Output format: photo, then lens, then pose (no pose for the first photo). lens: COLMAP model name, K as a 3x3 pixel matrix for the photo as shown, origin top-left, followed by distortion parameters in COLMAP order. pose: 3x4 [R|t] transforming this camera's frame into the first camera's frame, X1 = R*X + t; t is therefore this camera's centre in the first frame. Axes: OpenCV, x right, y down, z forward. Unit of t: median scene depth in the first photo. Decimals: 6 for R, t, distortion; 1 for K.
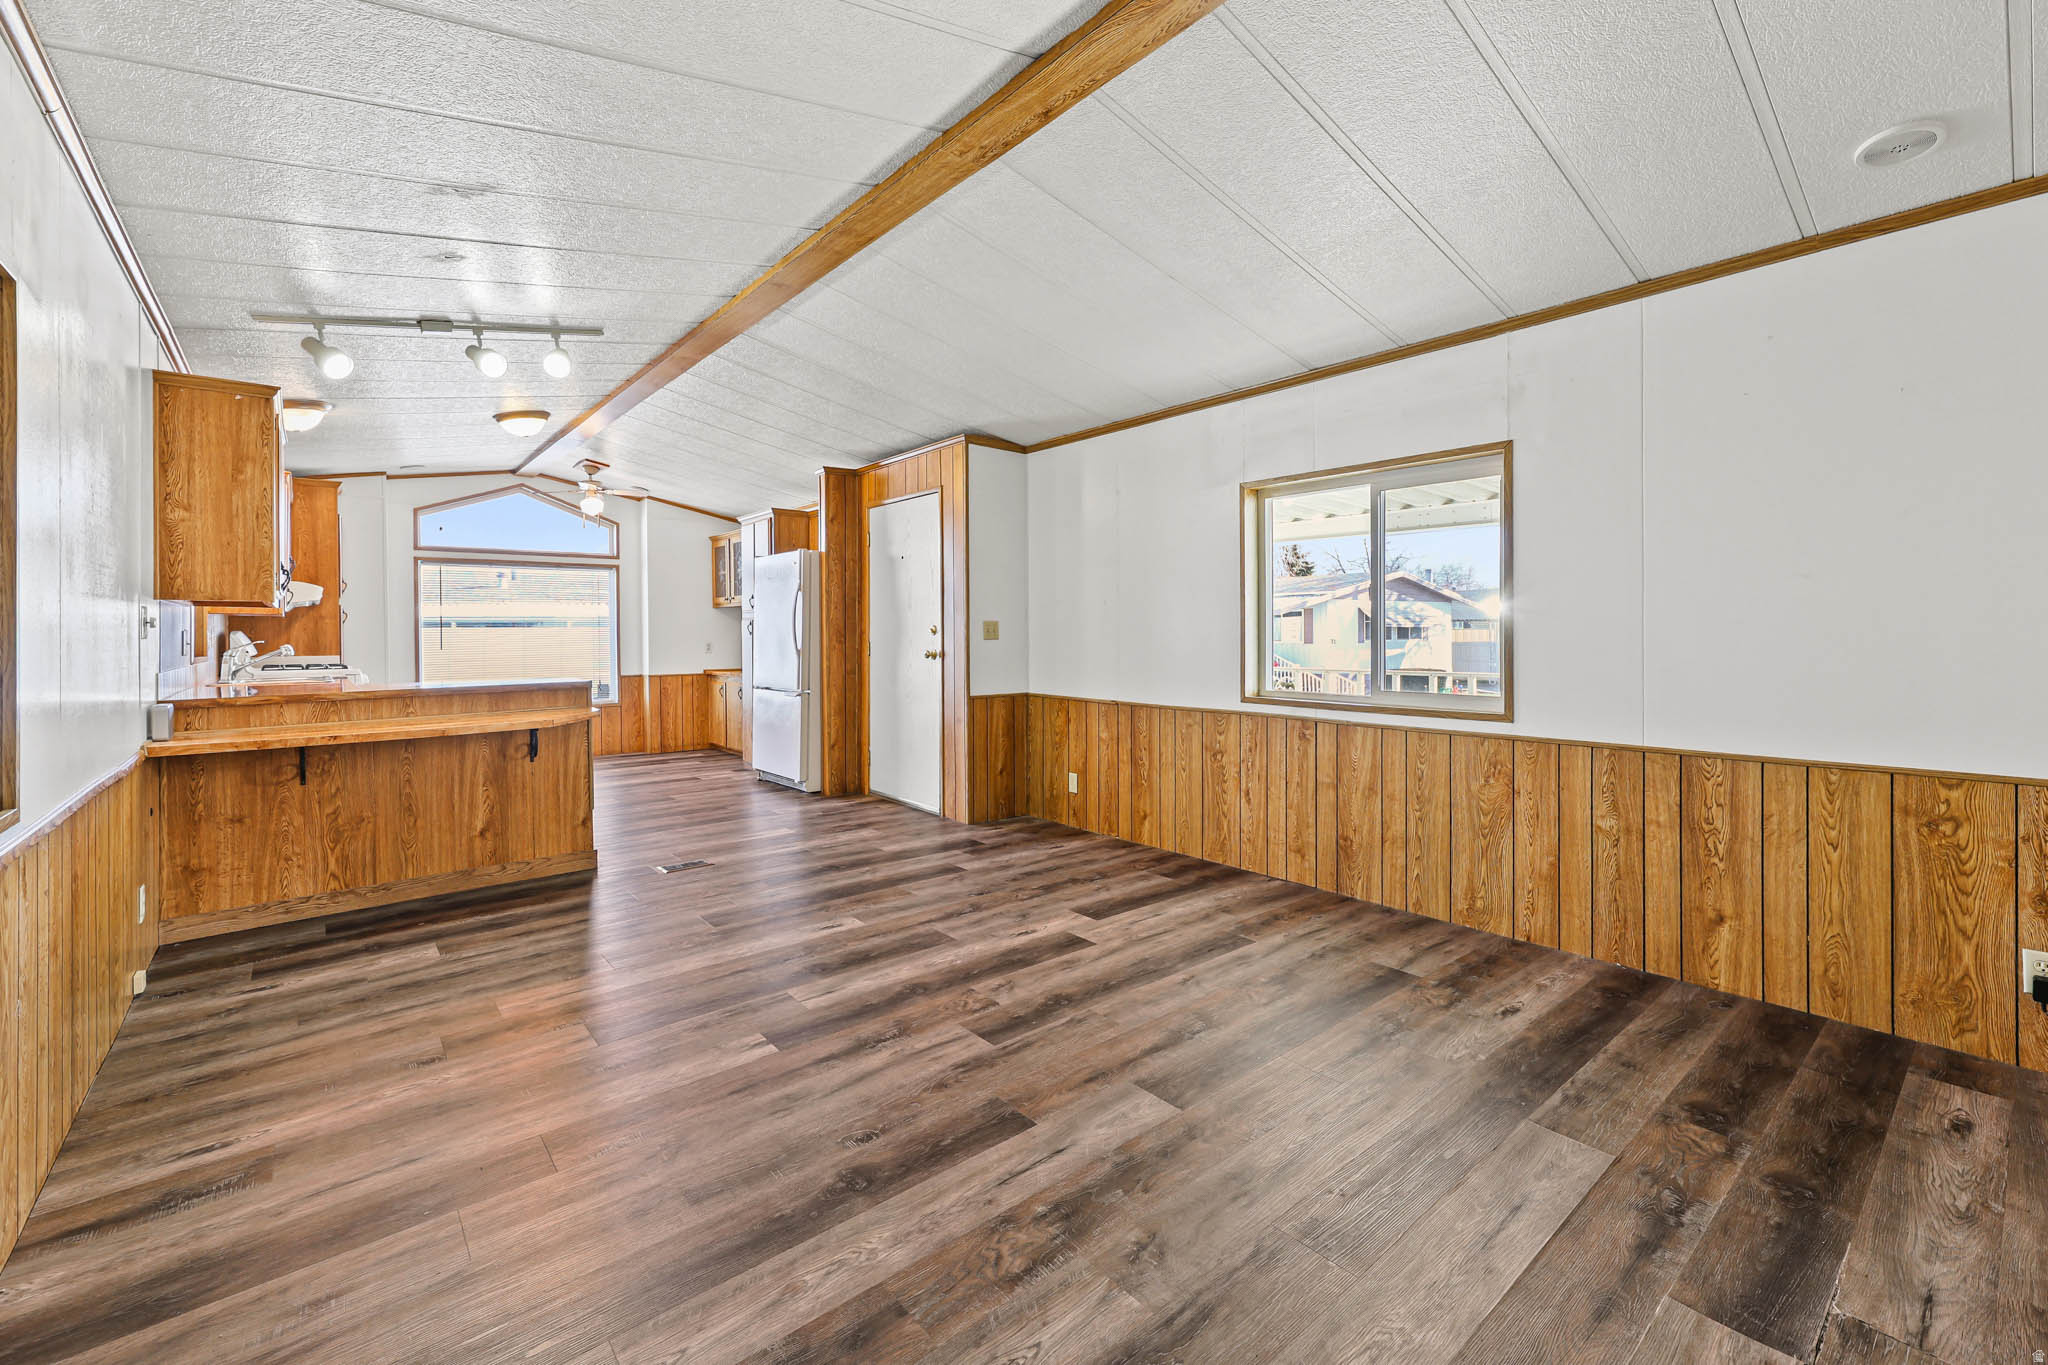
lens RADIAL K [[844.6, 0, 1006.8], [0, 844.6, 629.7], [0, 0, 1]] dist [0.005989, -0.001219]
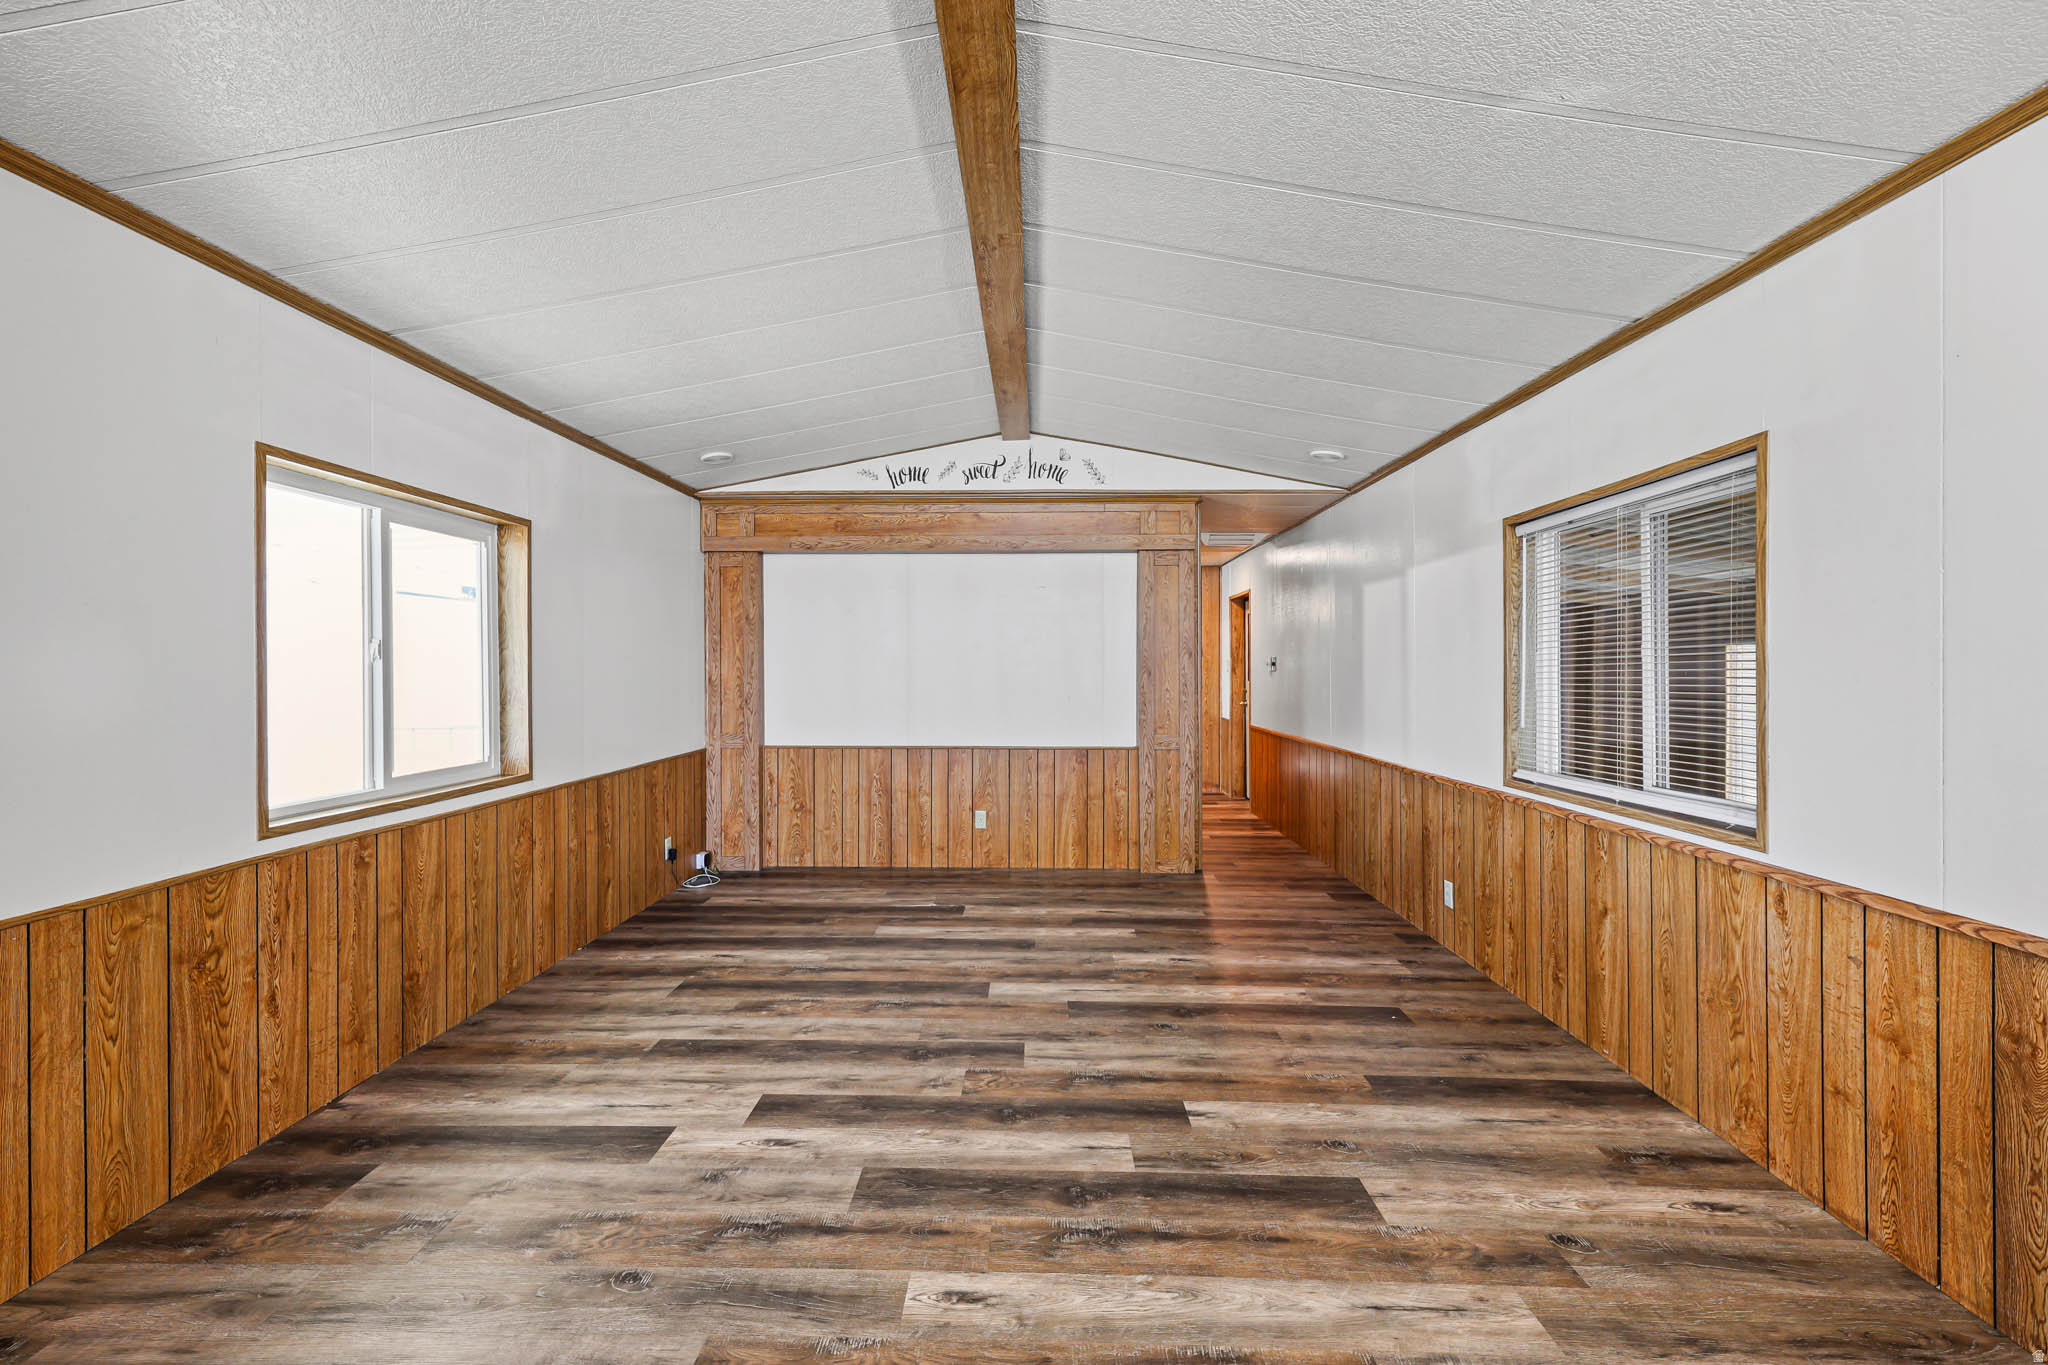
lens RADIAL K [[844.6, 0, 1015.9], [0, 844.6, 670.5], [0, 0, 1]] dist [0.005989, -0.001219]
pose [[-0.756350, 0.001145, 0.654166, -0.574853], [0.001965, 0.999998, 0.000522, -0.029751], [-0.654164, 0.001680, -0.756351, 1.385687]]
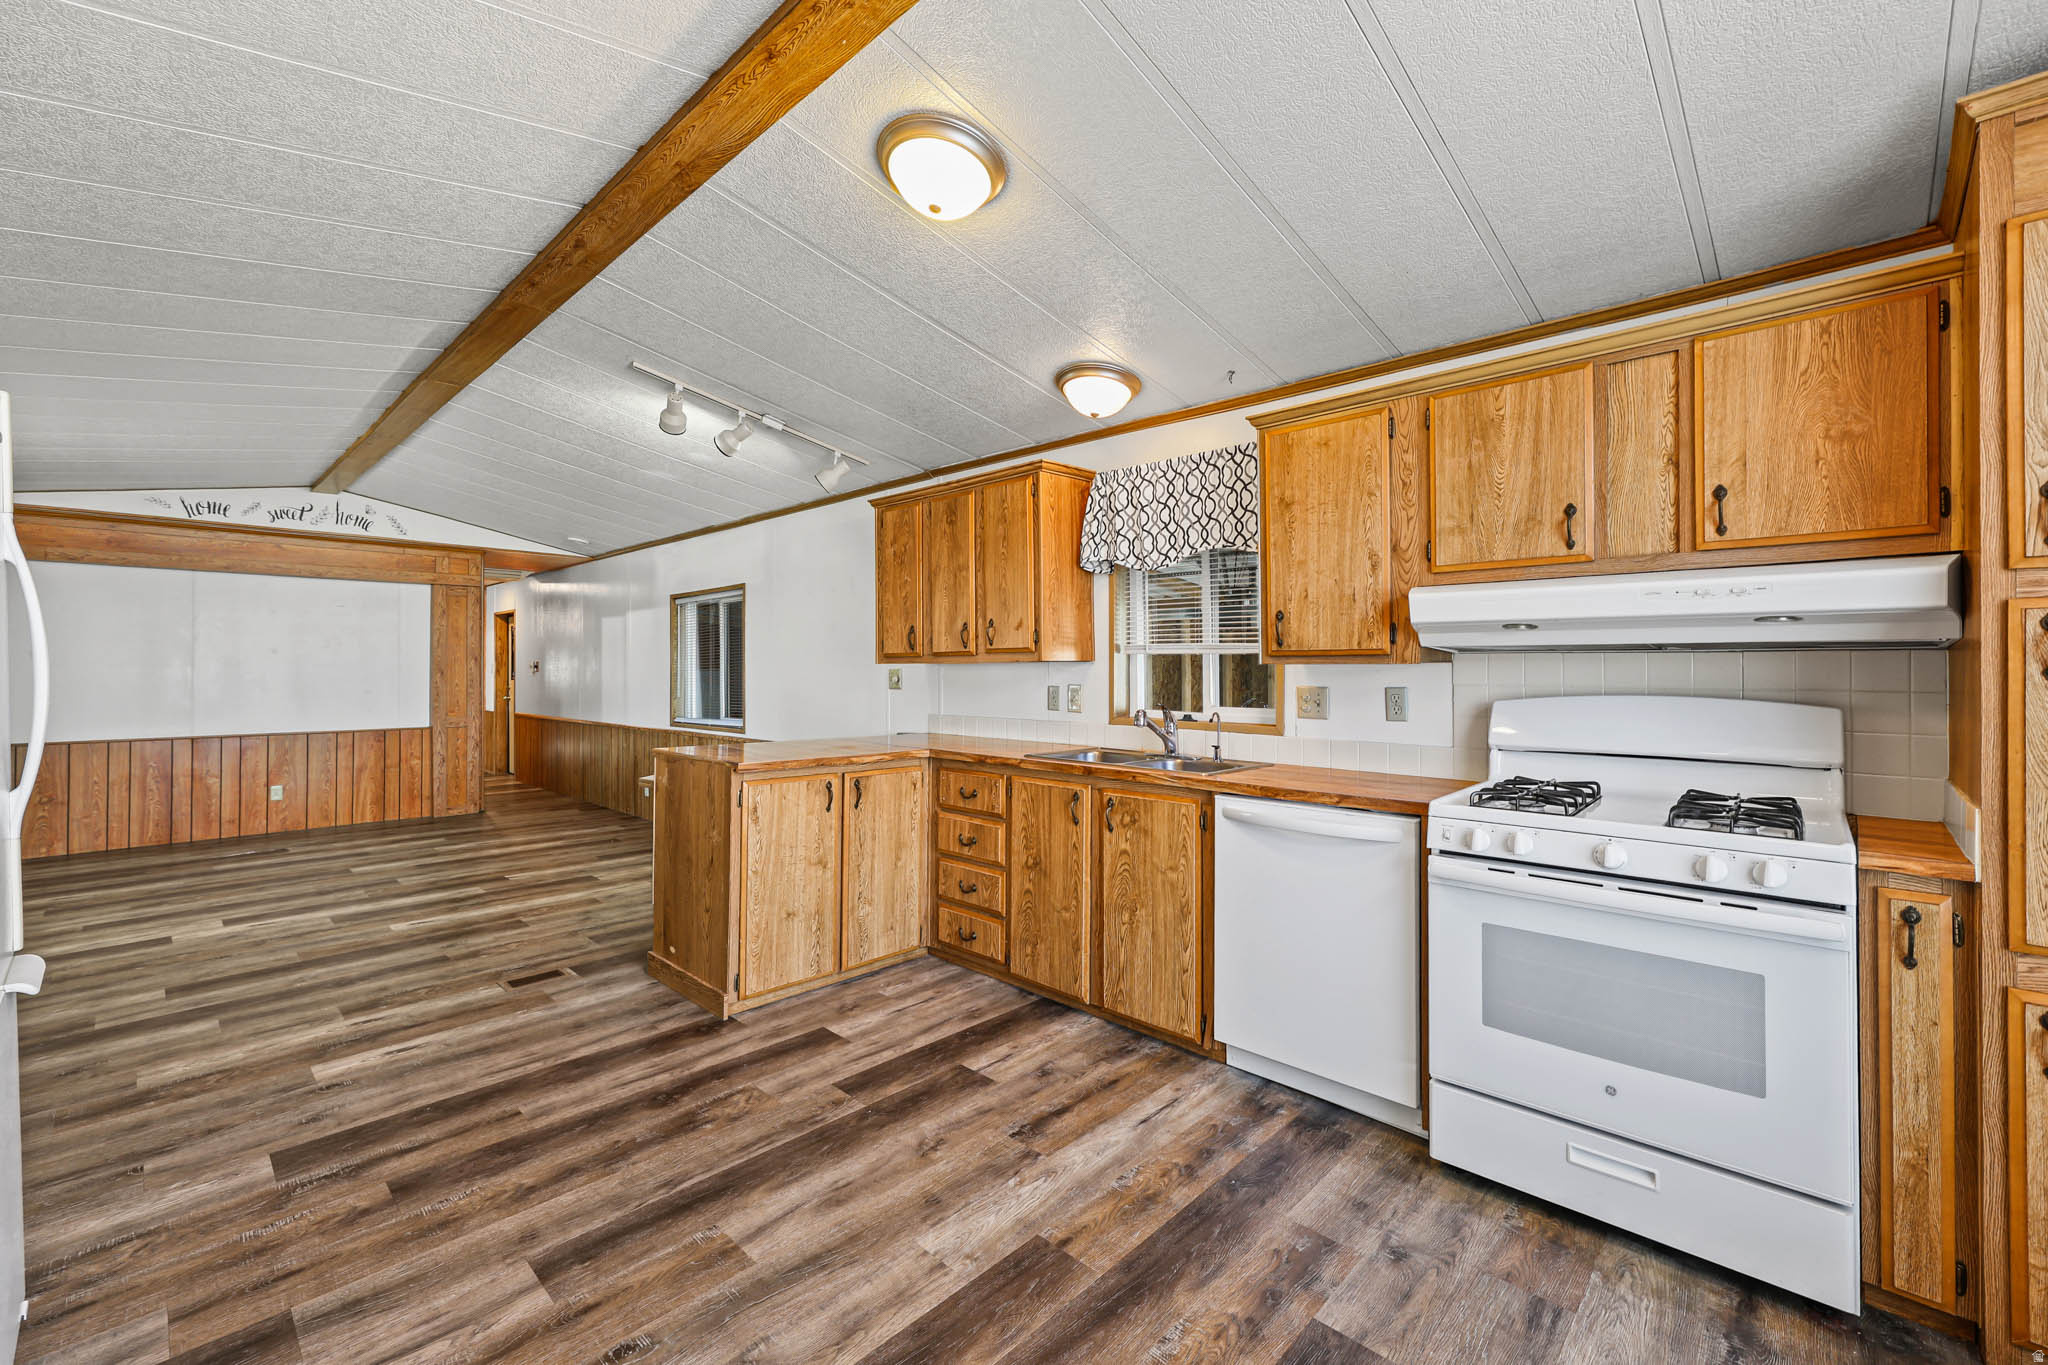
lens RADIAL K [[844.6, 0, 1023.2], [0, 844.6, 659.1], [0, 0, 1]] dist [0.005989, -0.001219]
pose [[-0.992355, 0.004647, -0.123330, -0.959853], [0.006628, 0.999855, -0.015659, -0.014511], [0.123239, -0.016357, -0.992242, 2.404413]]
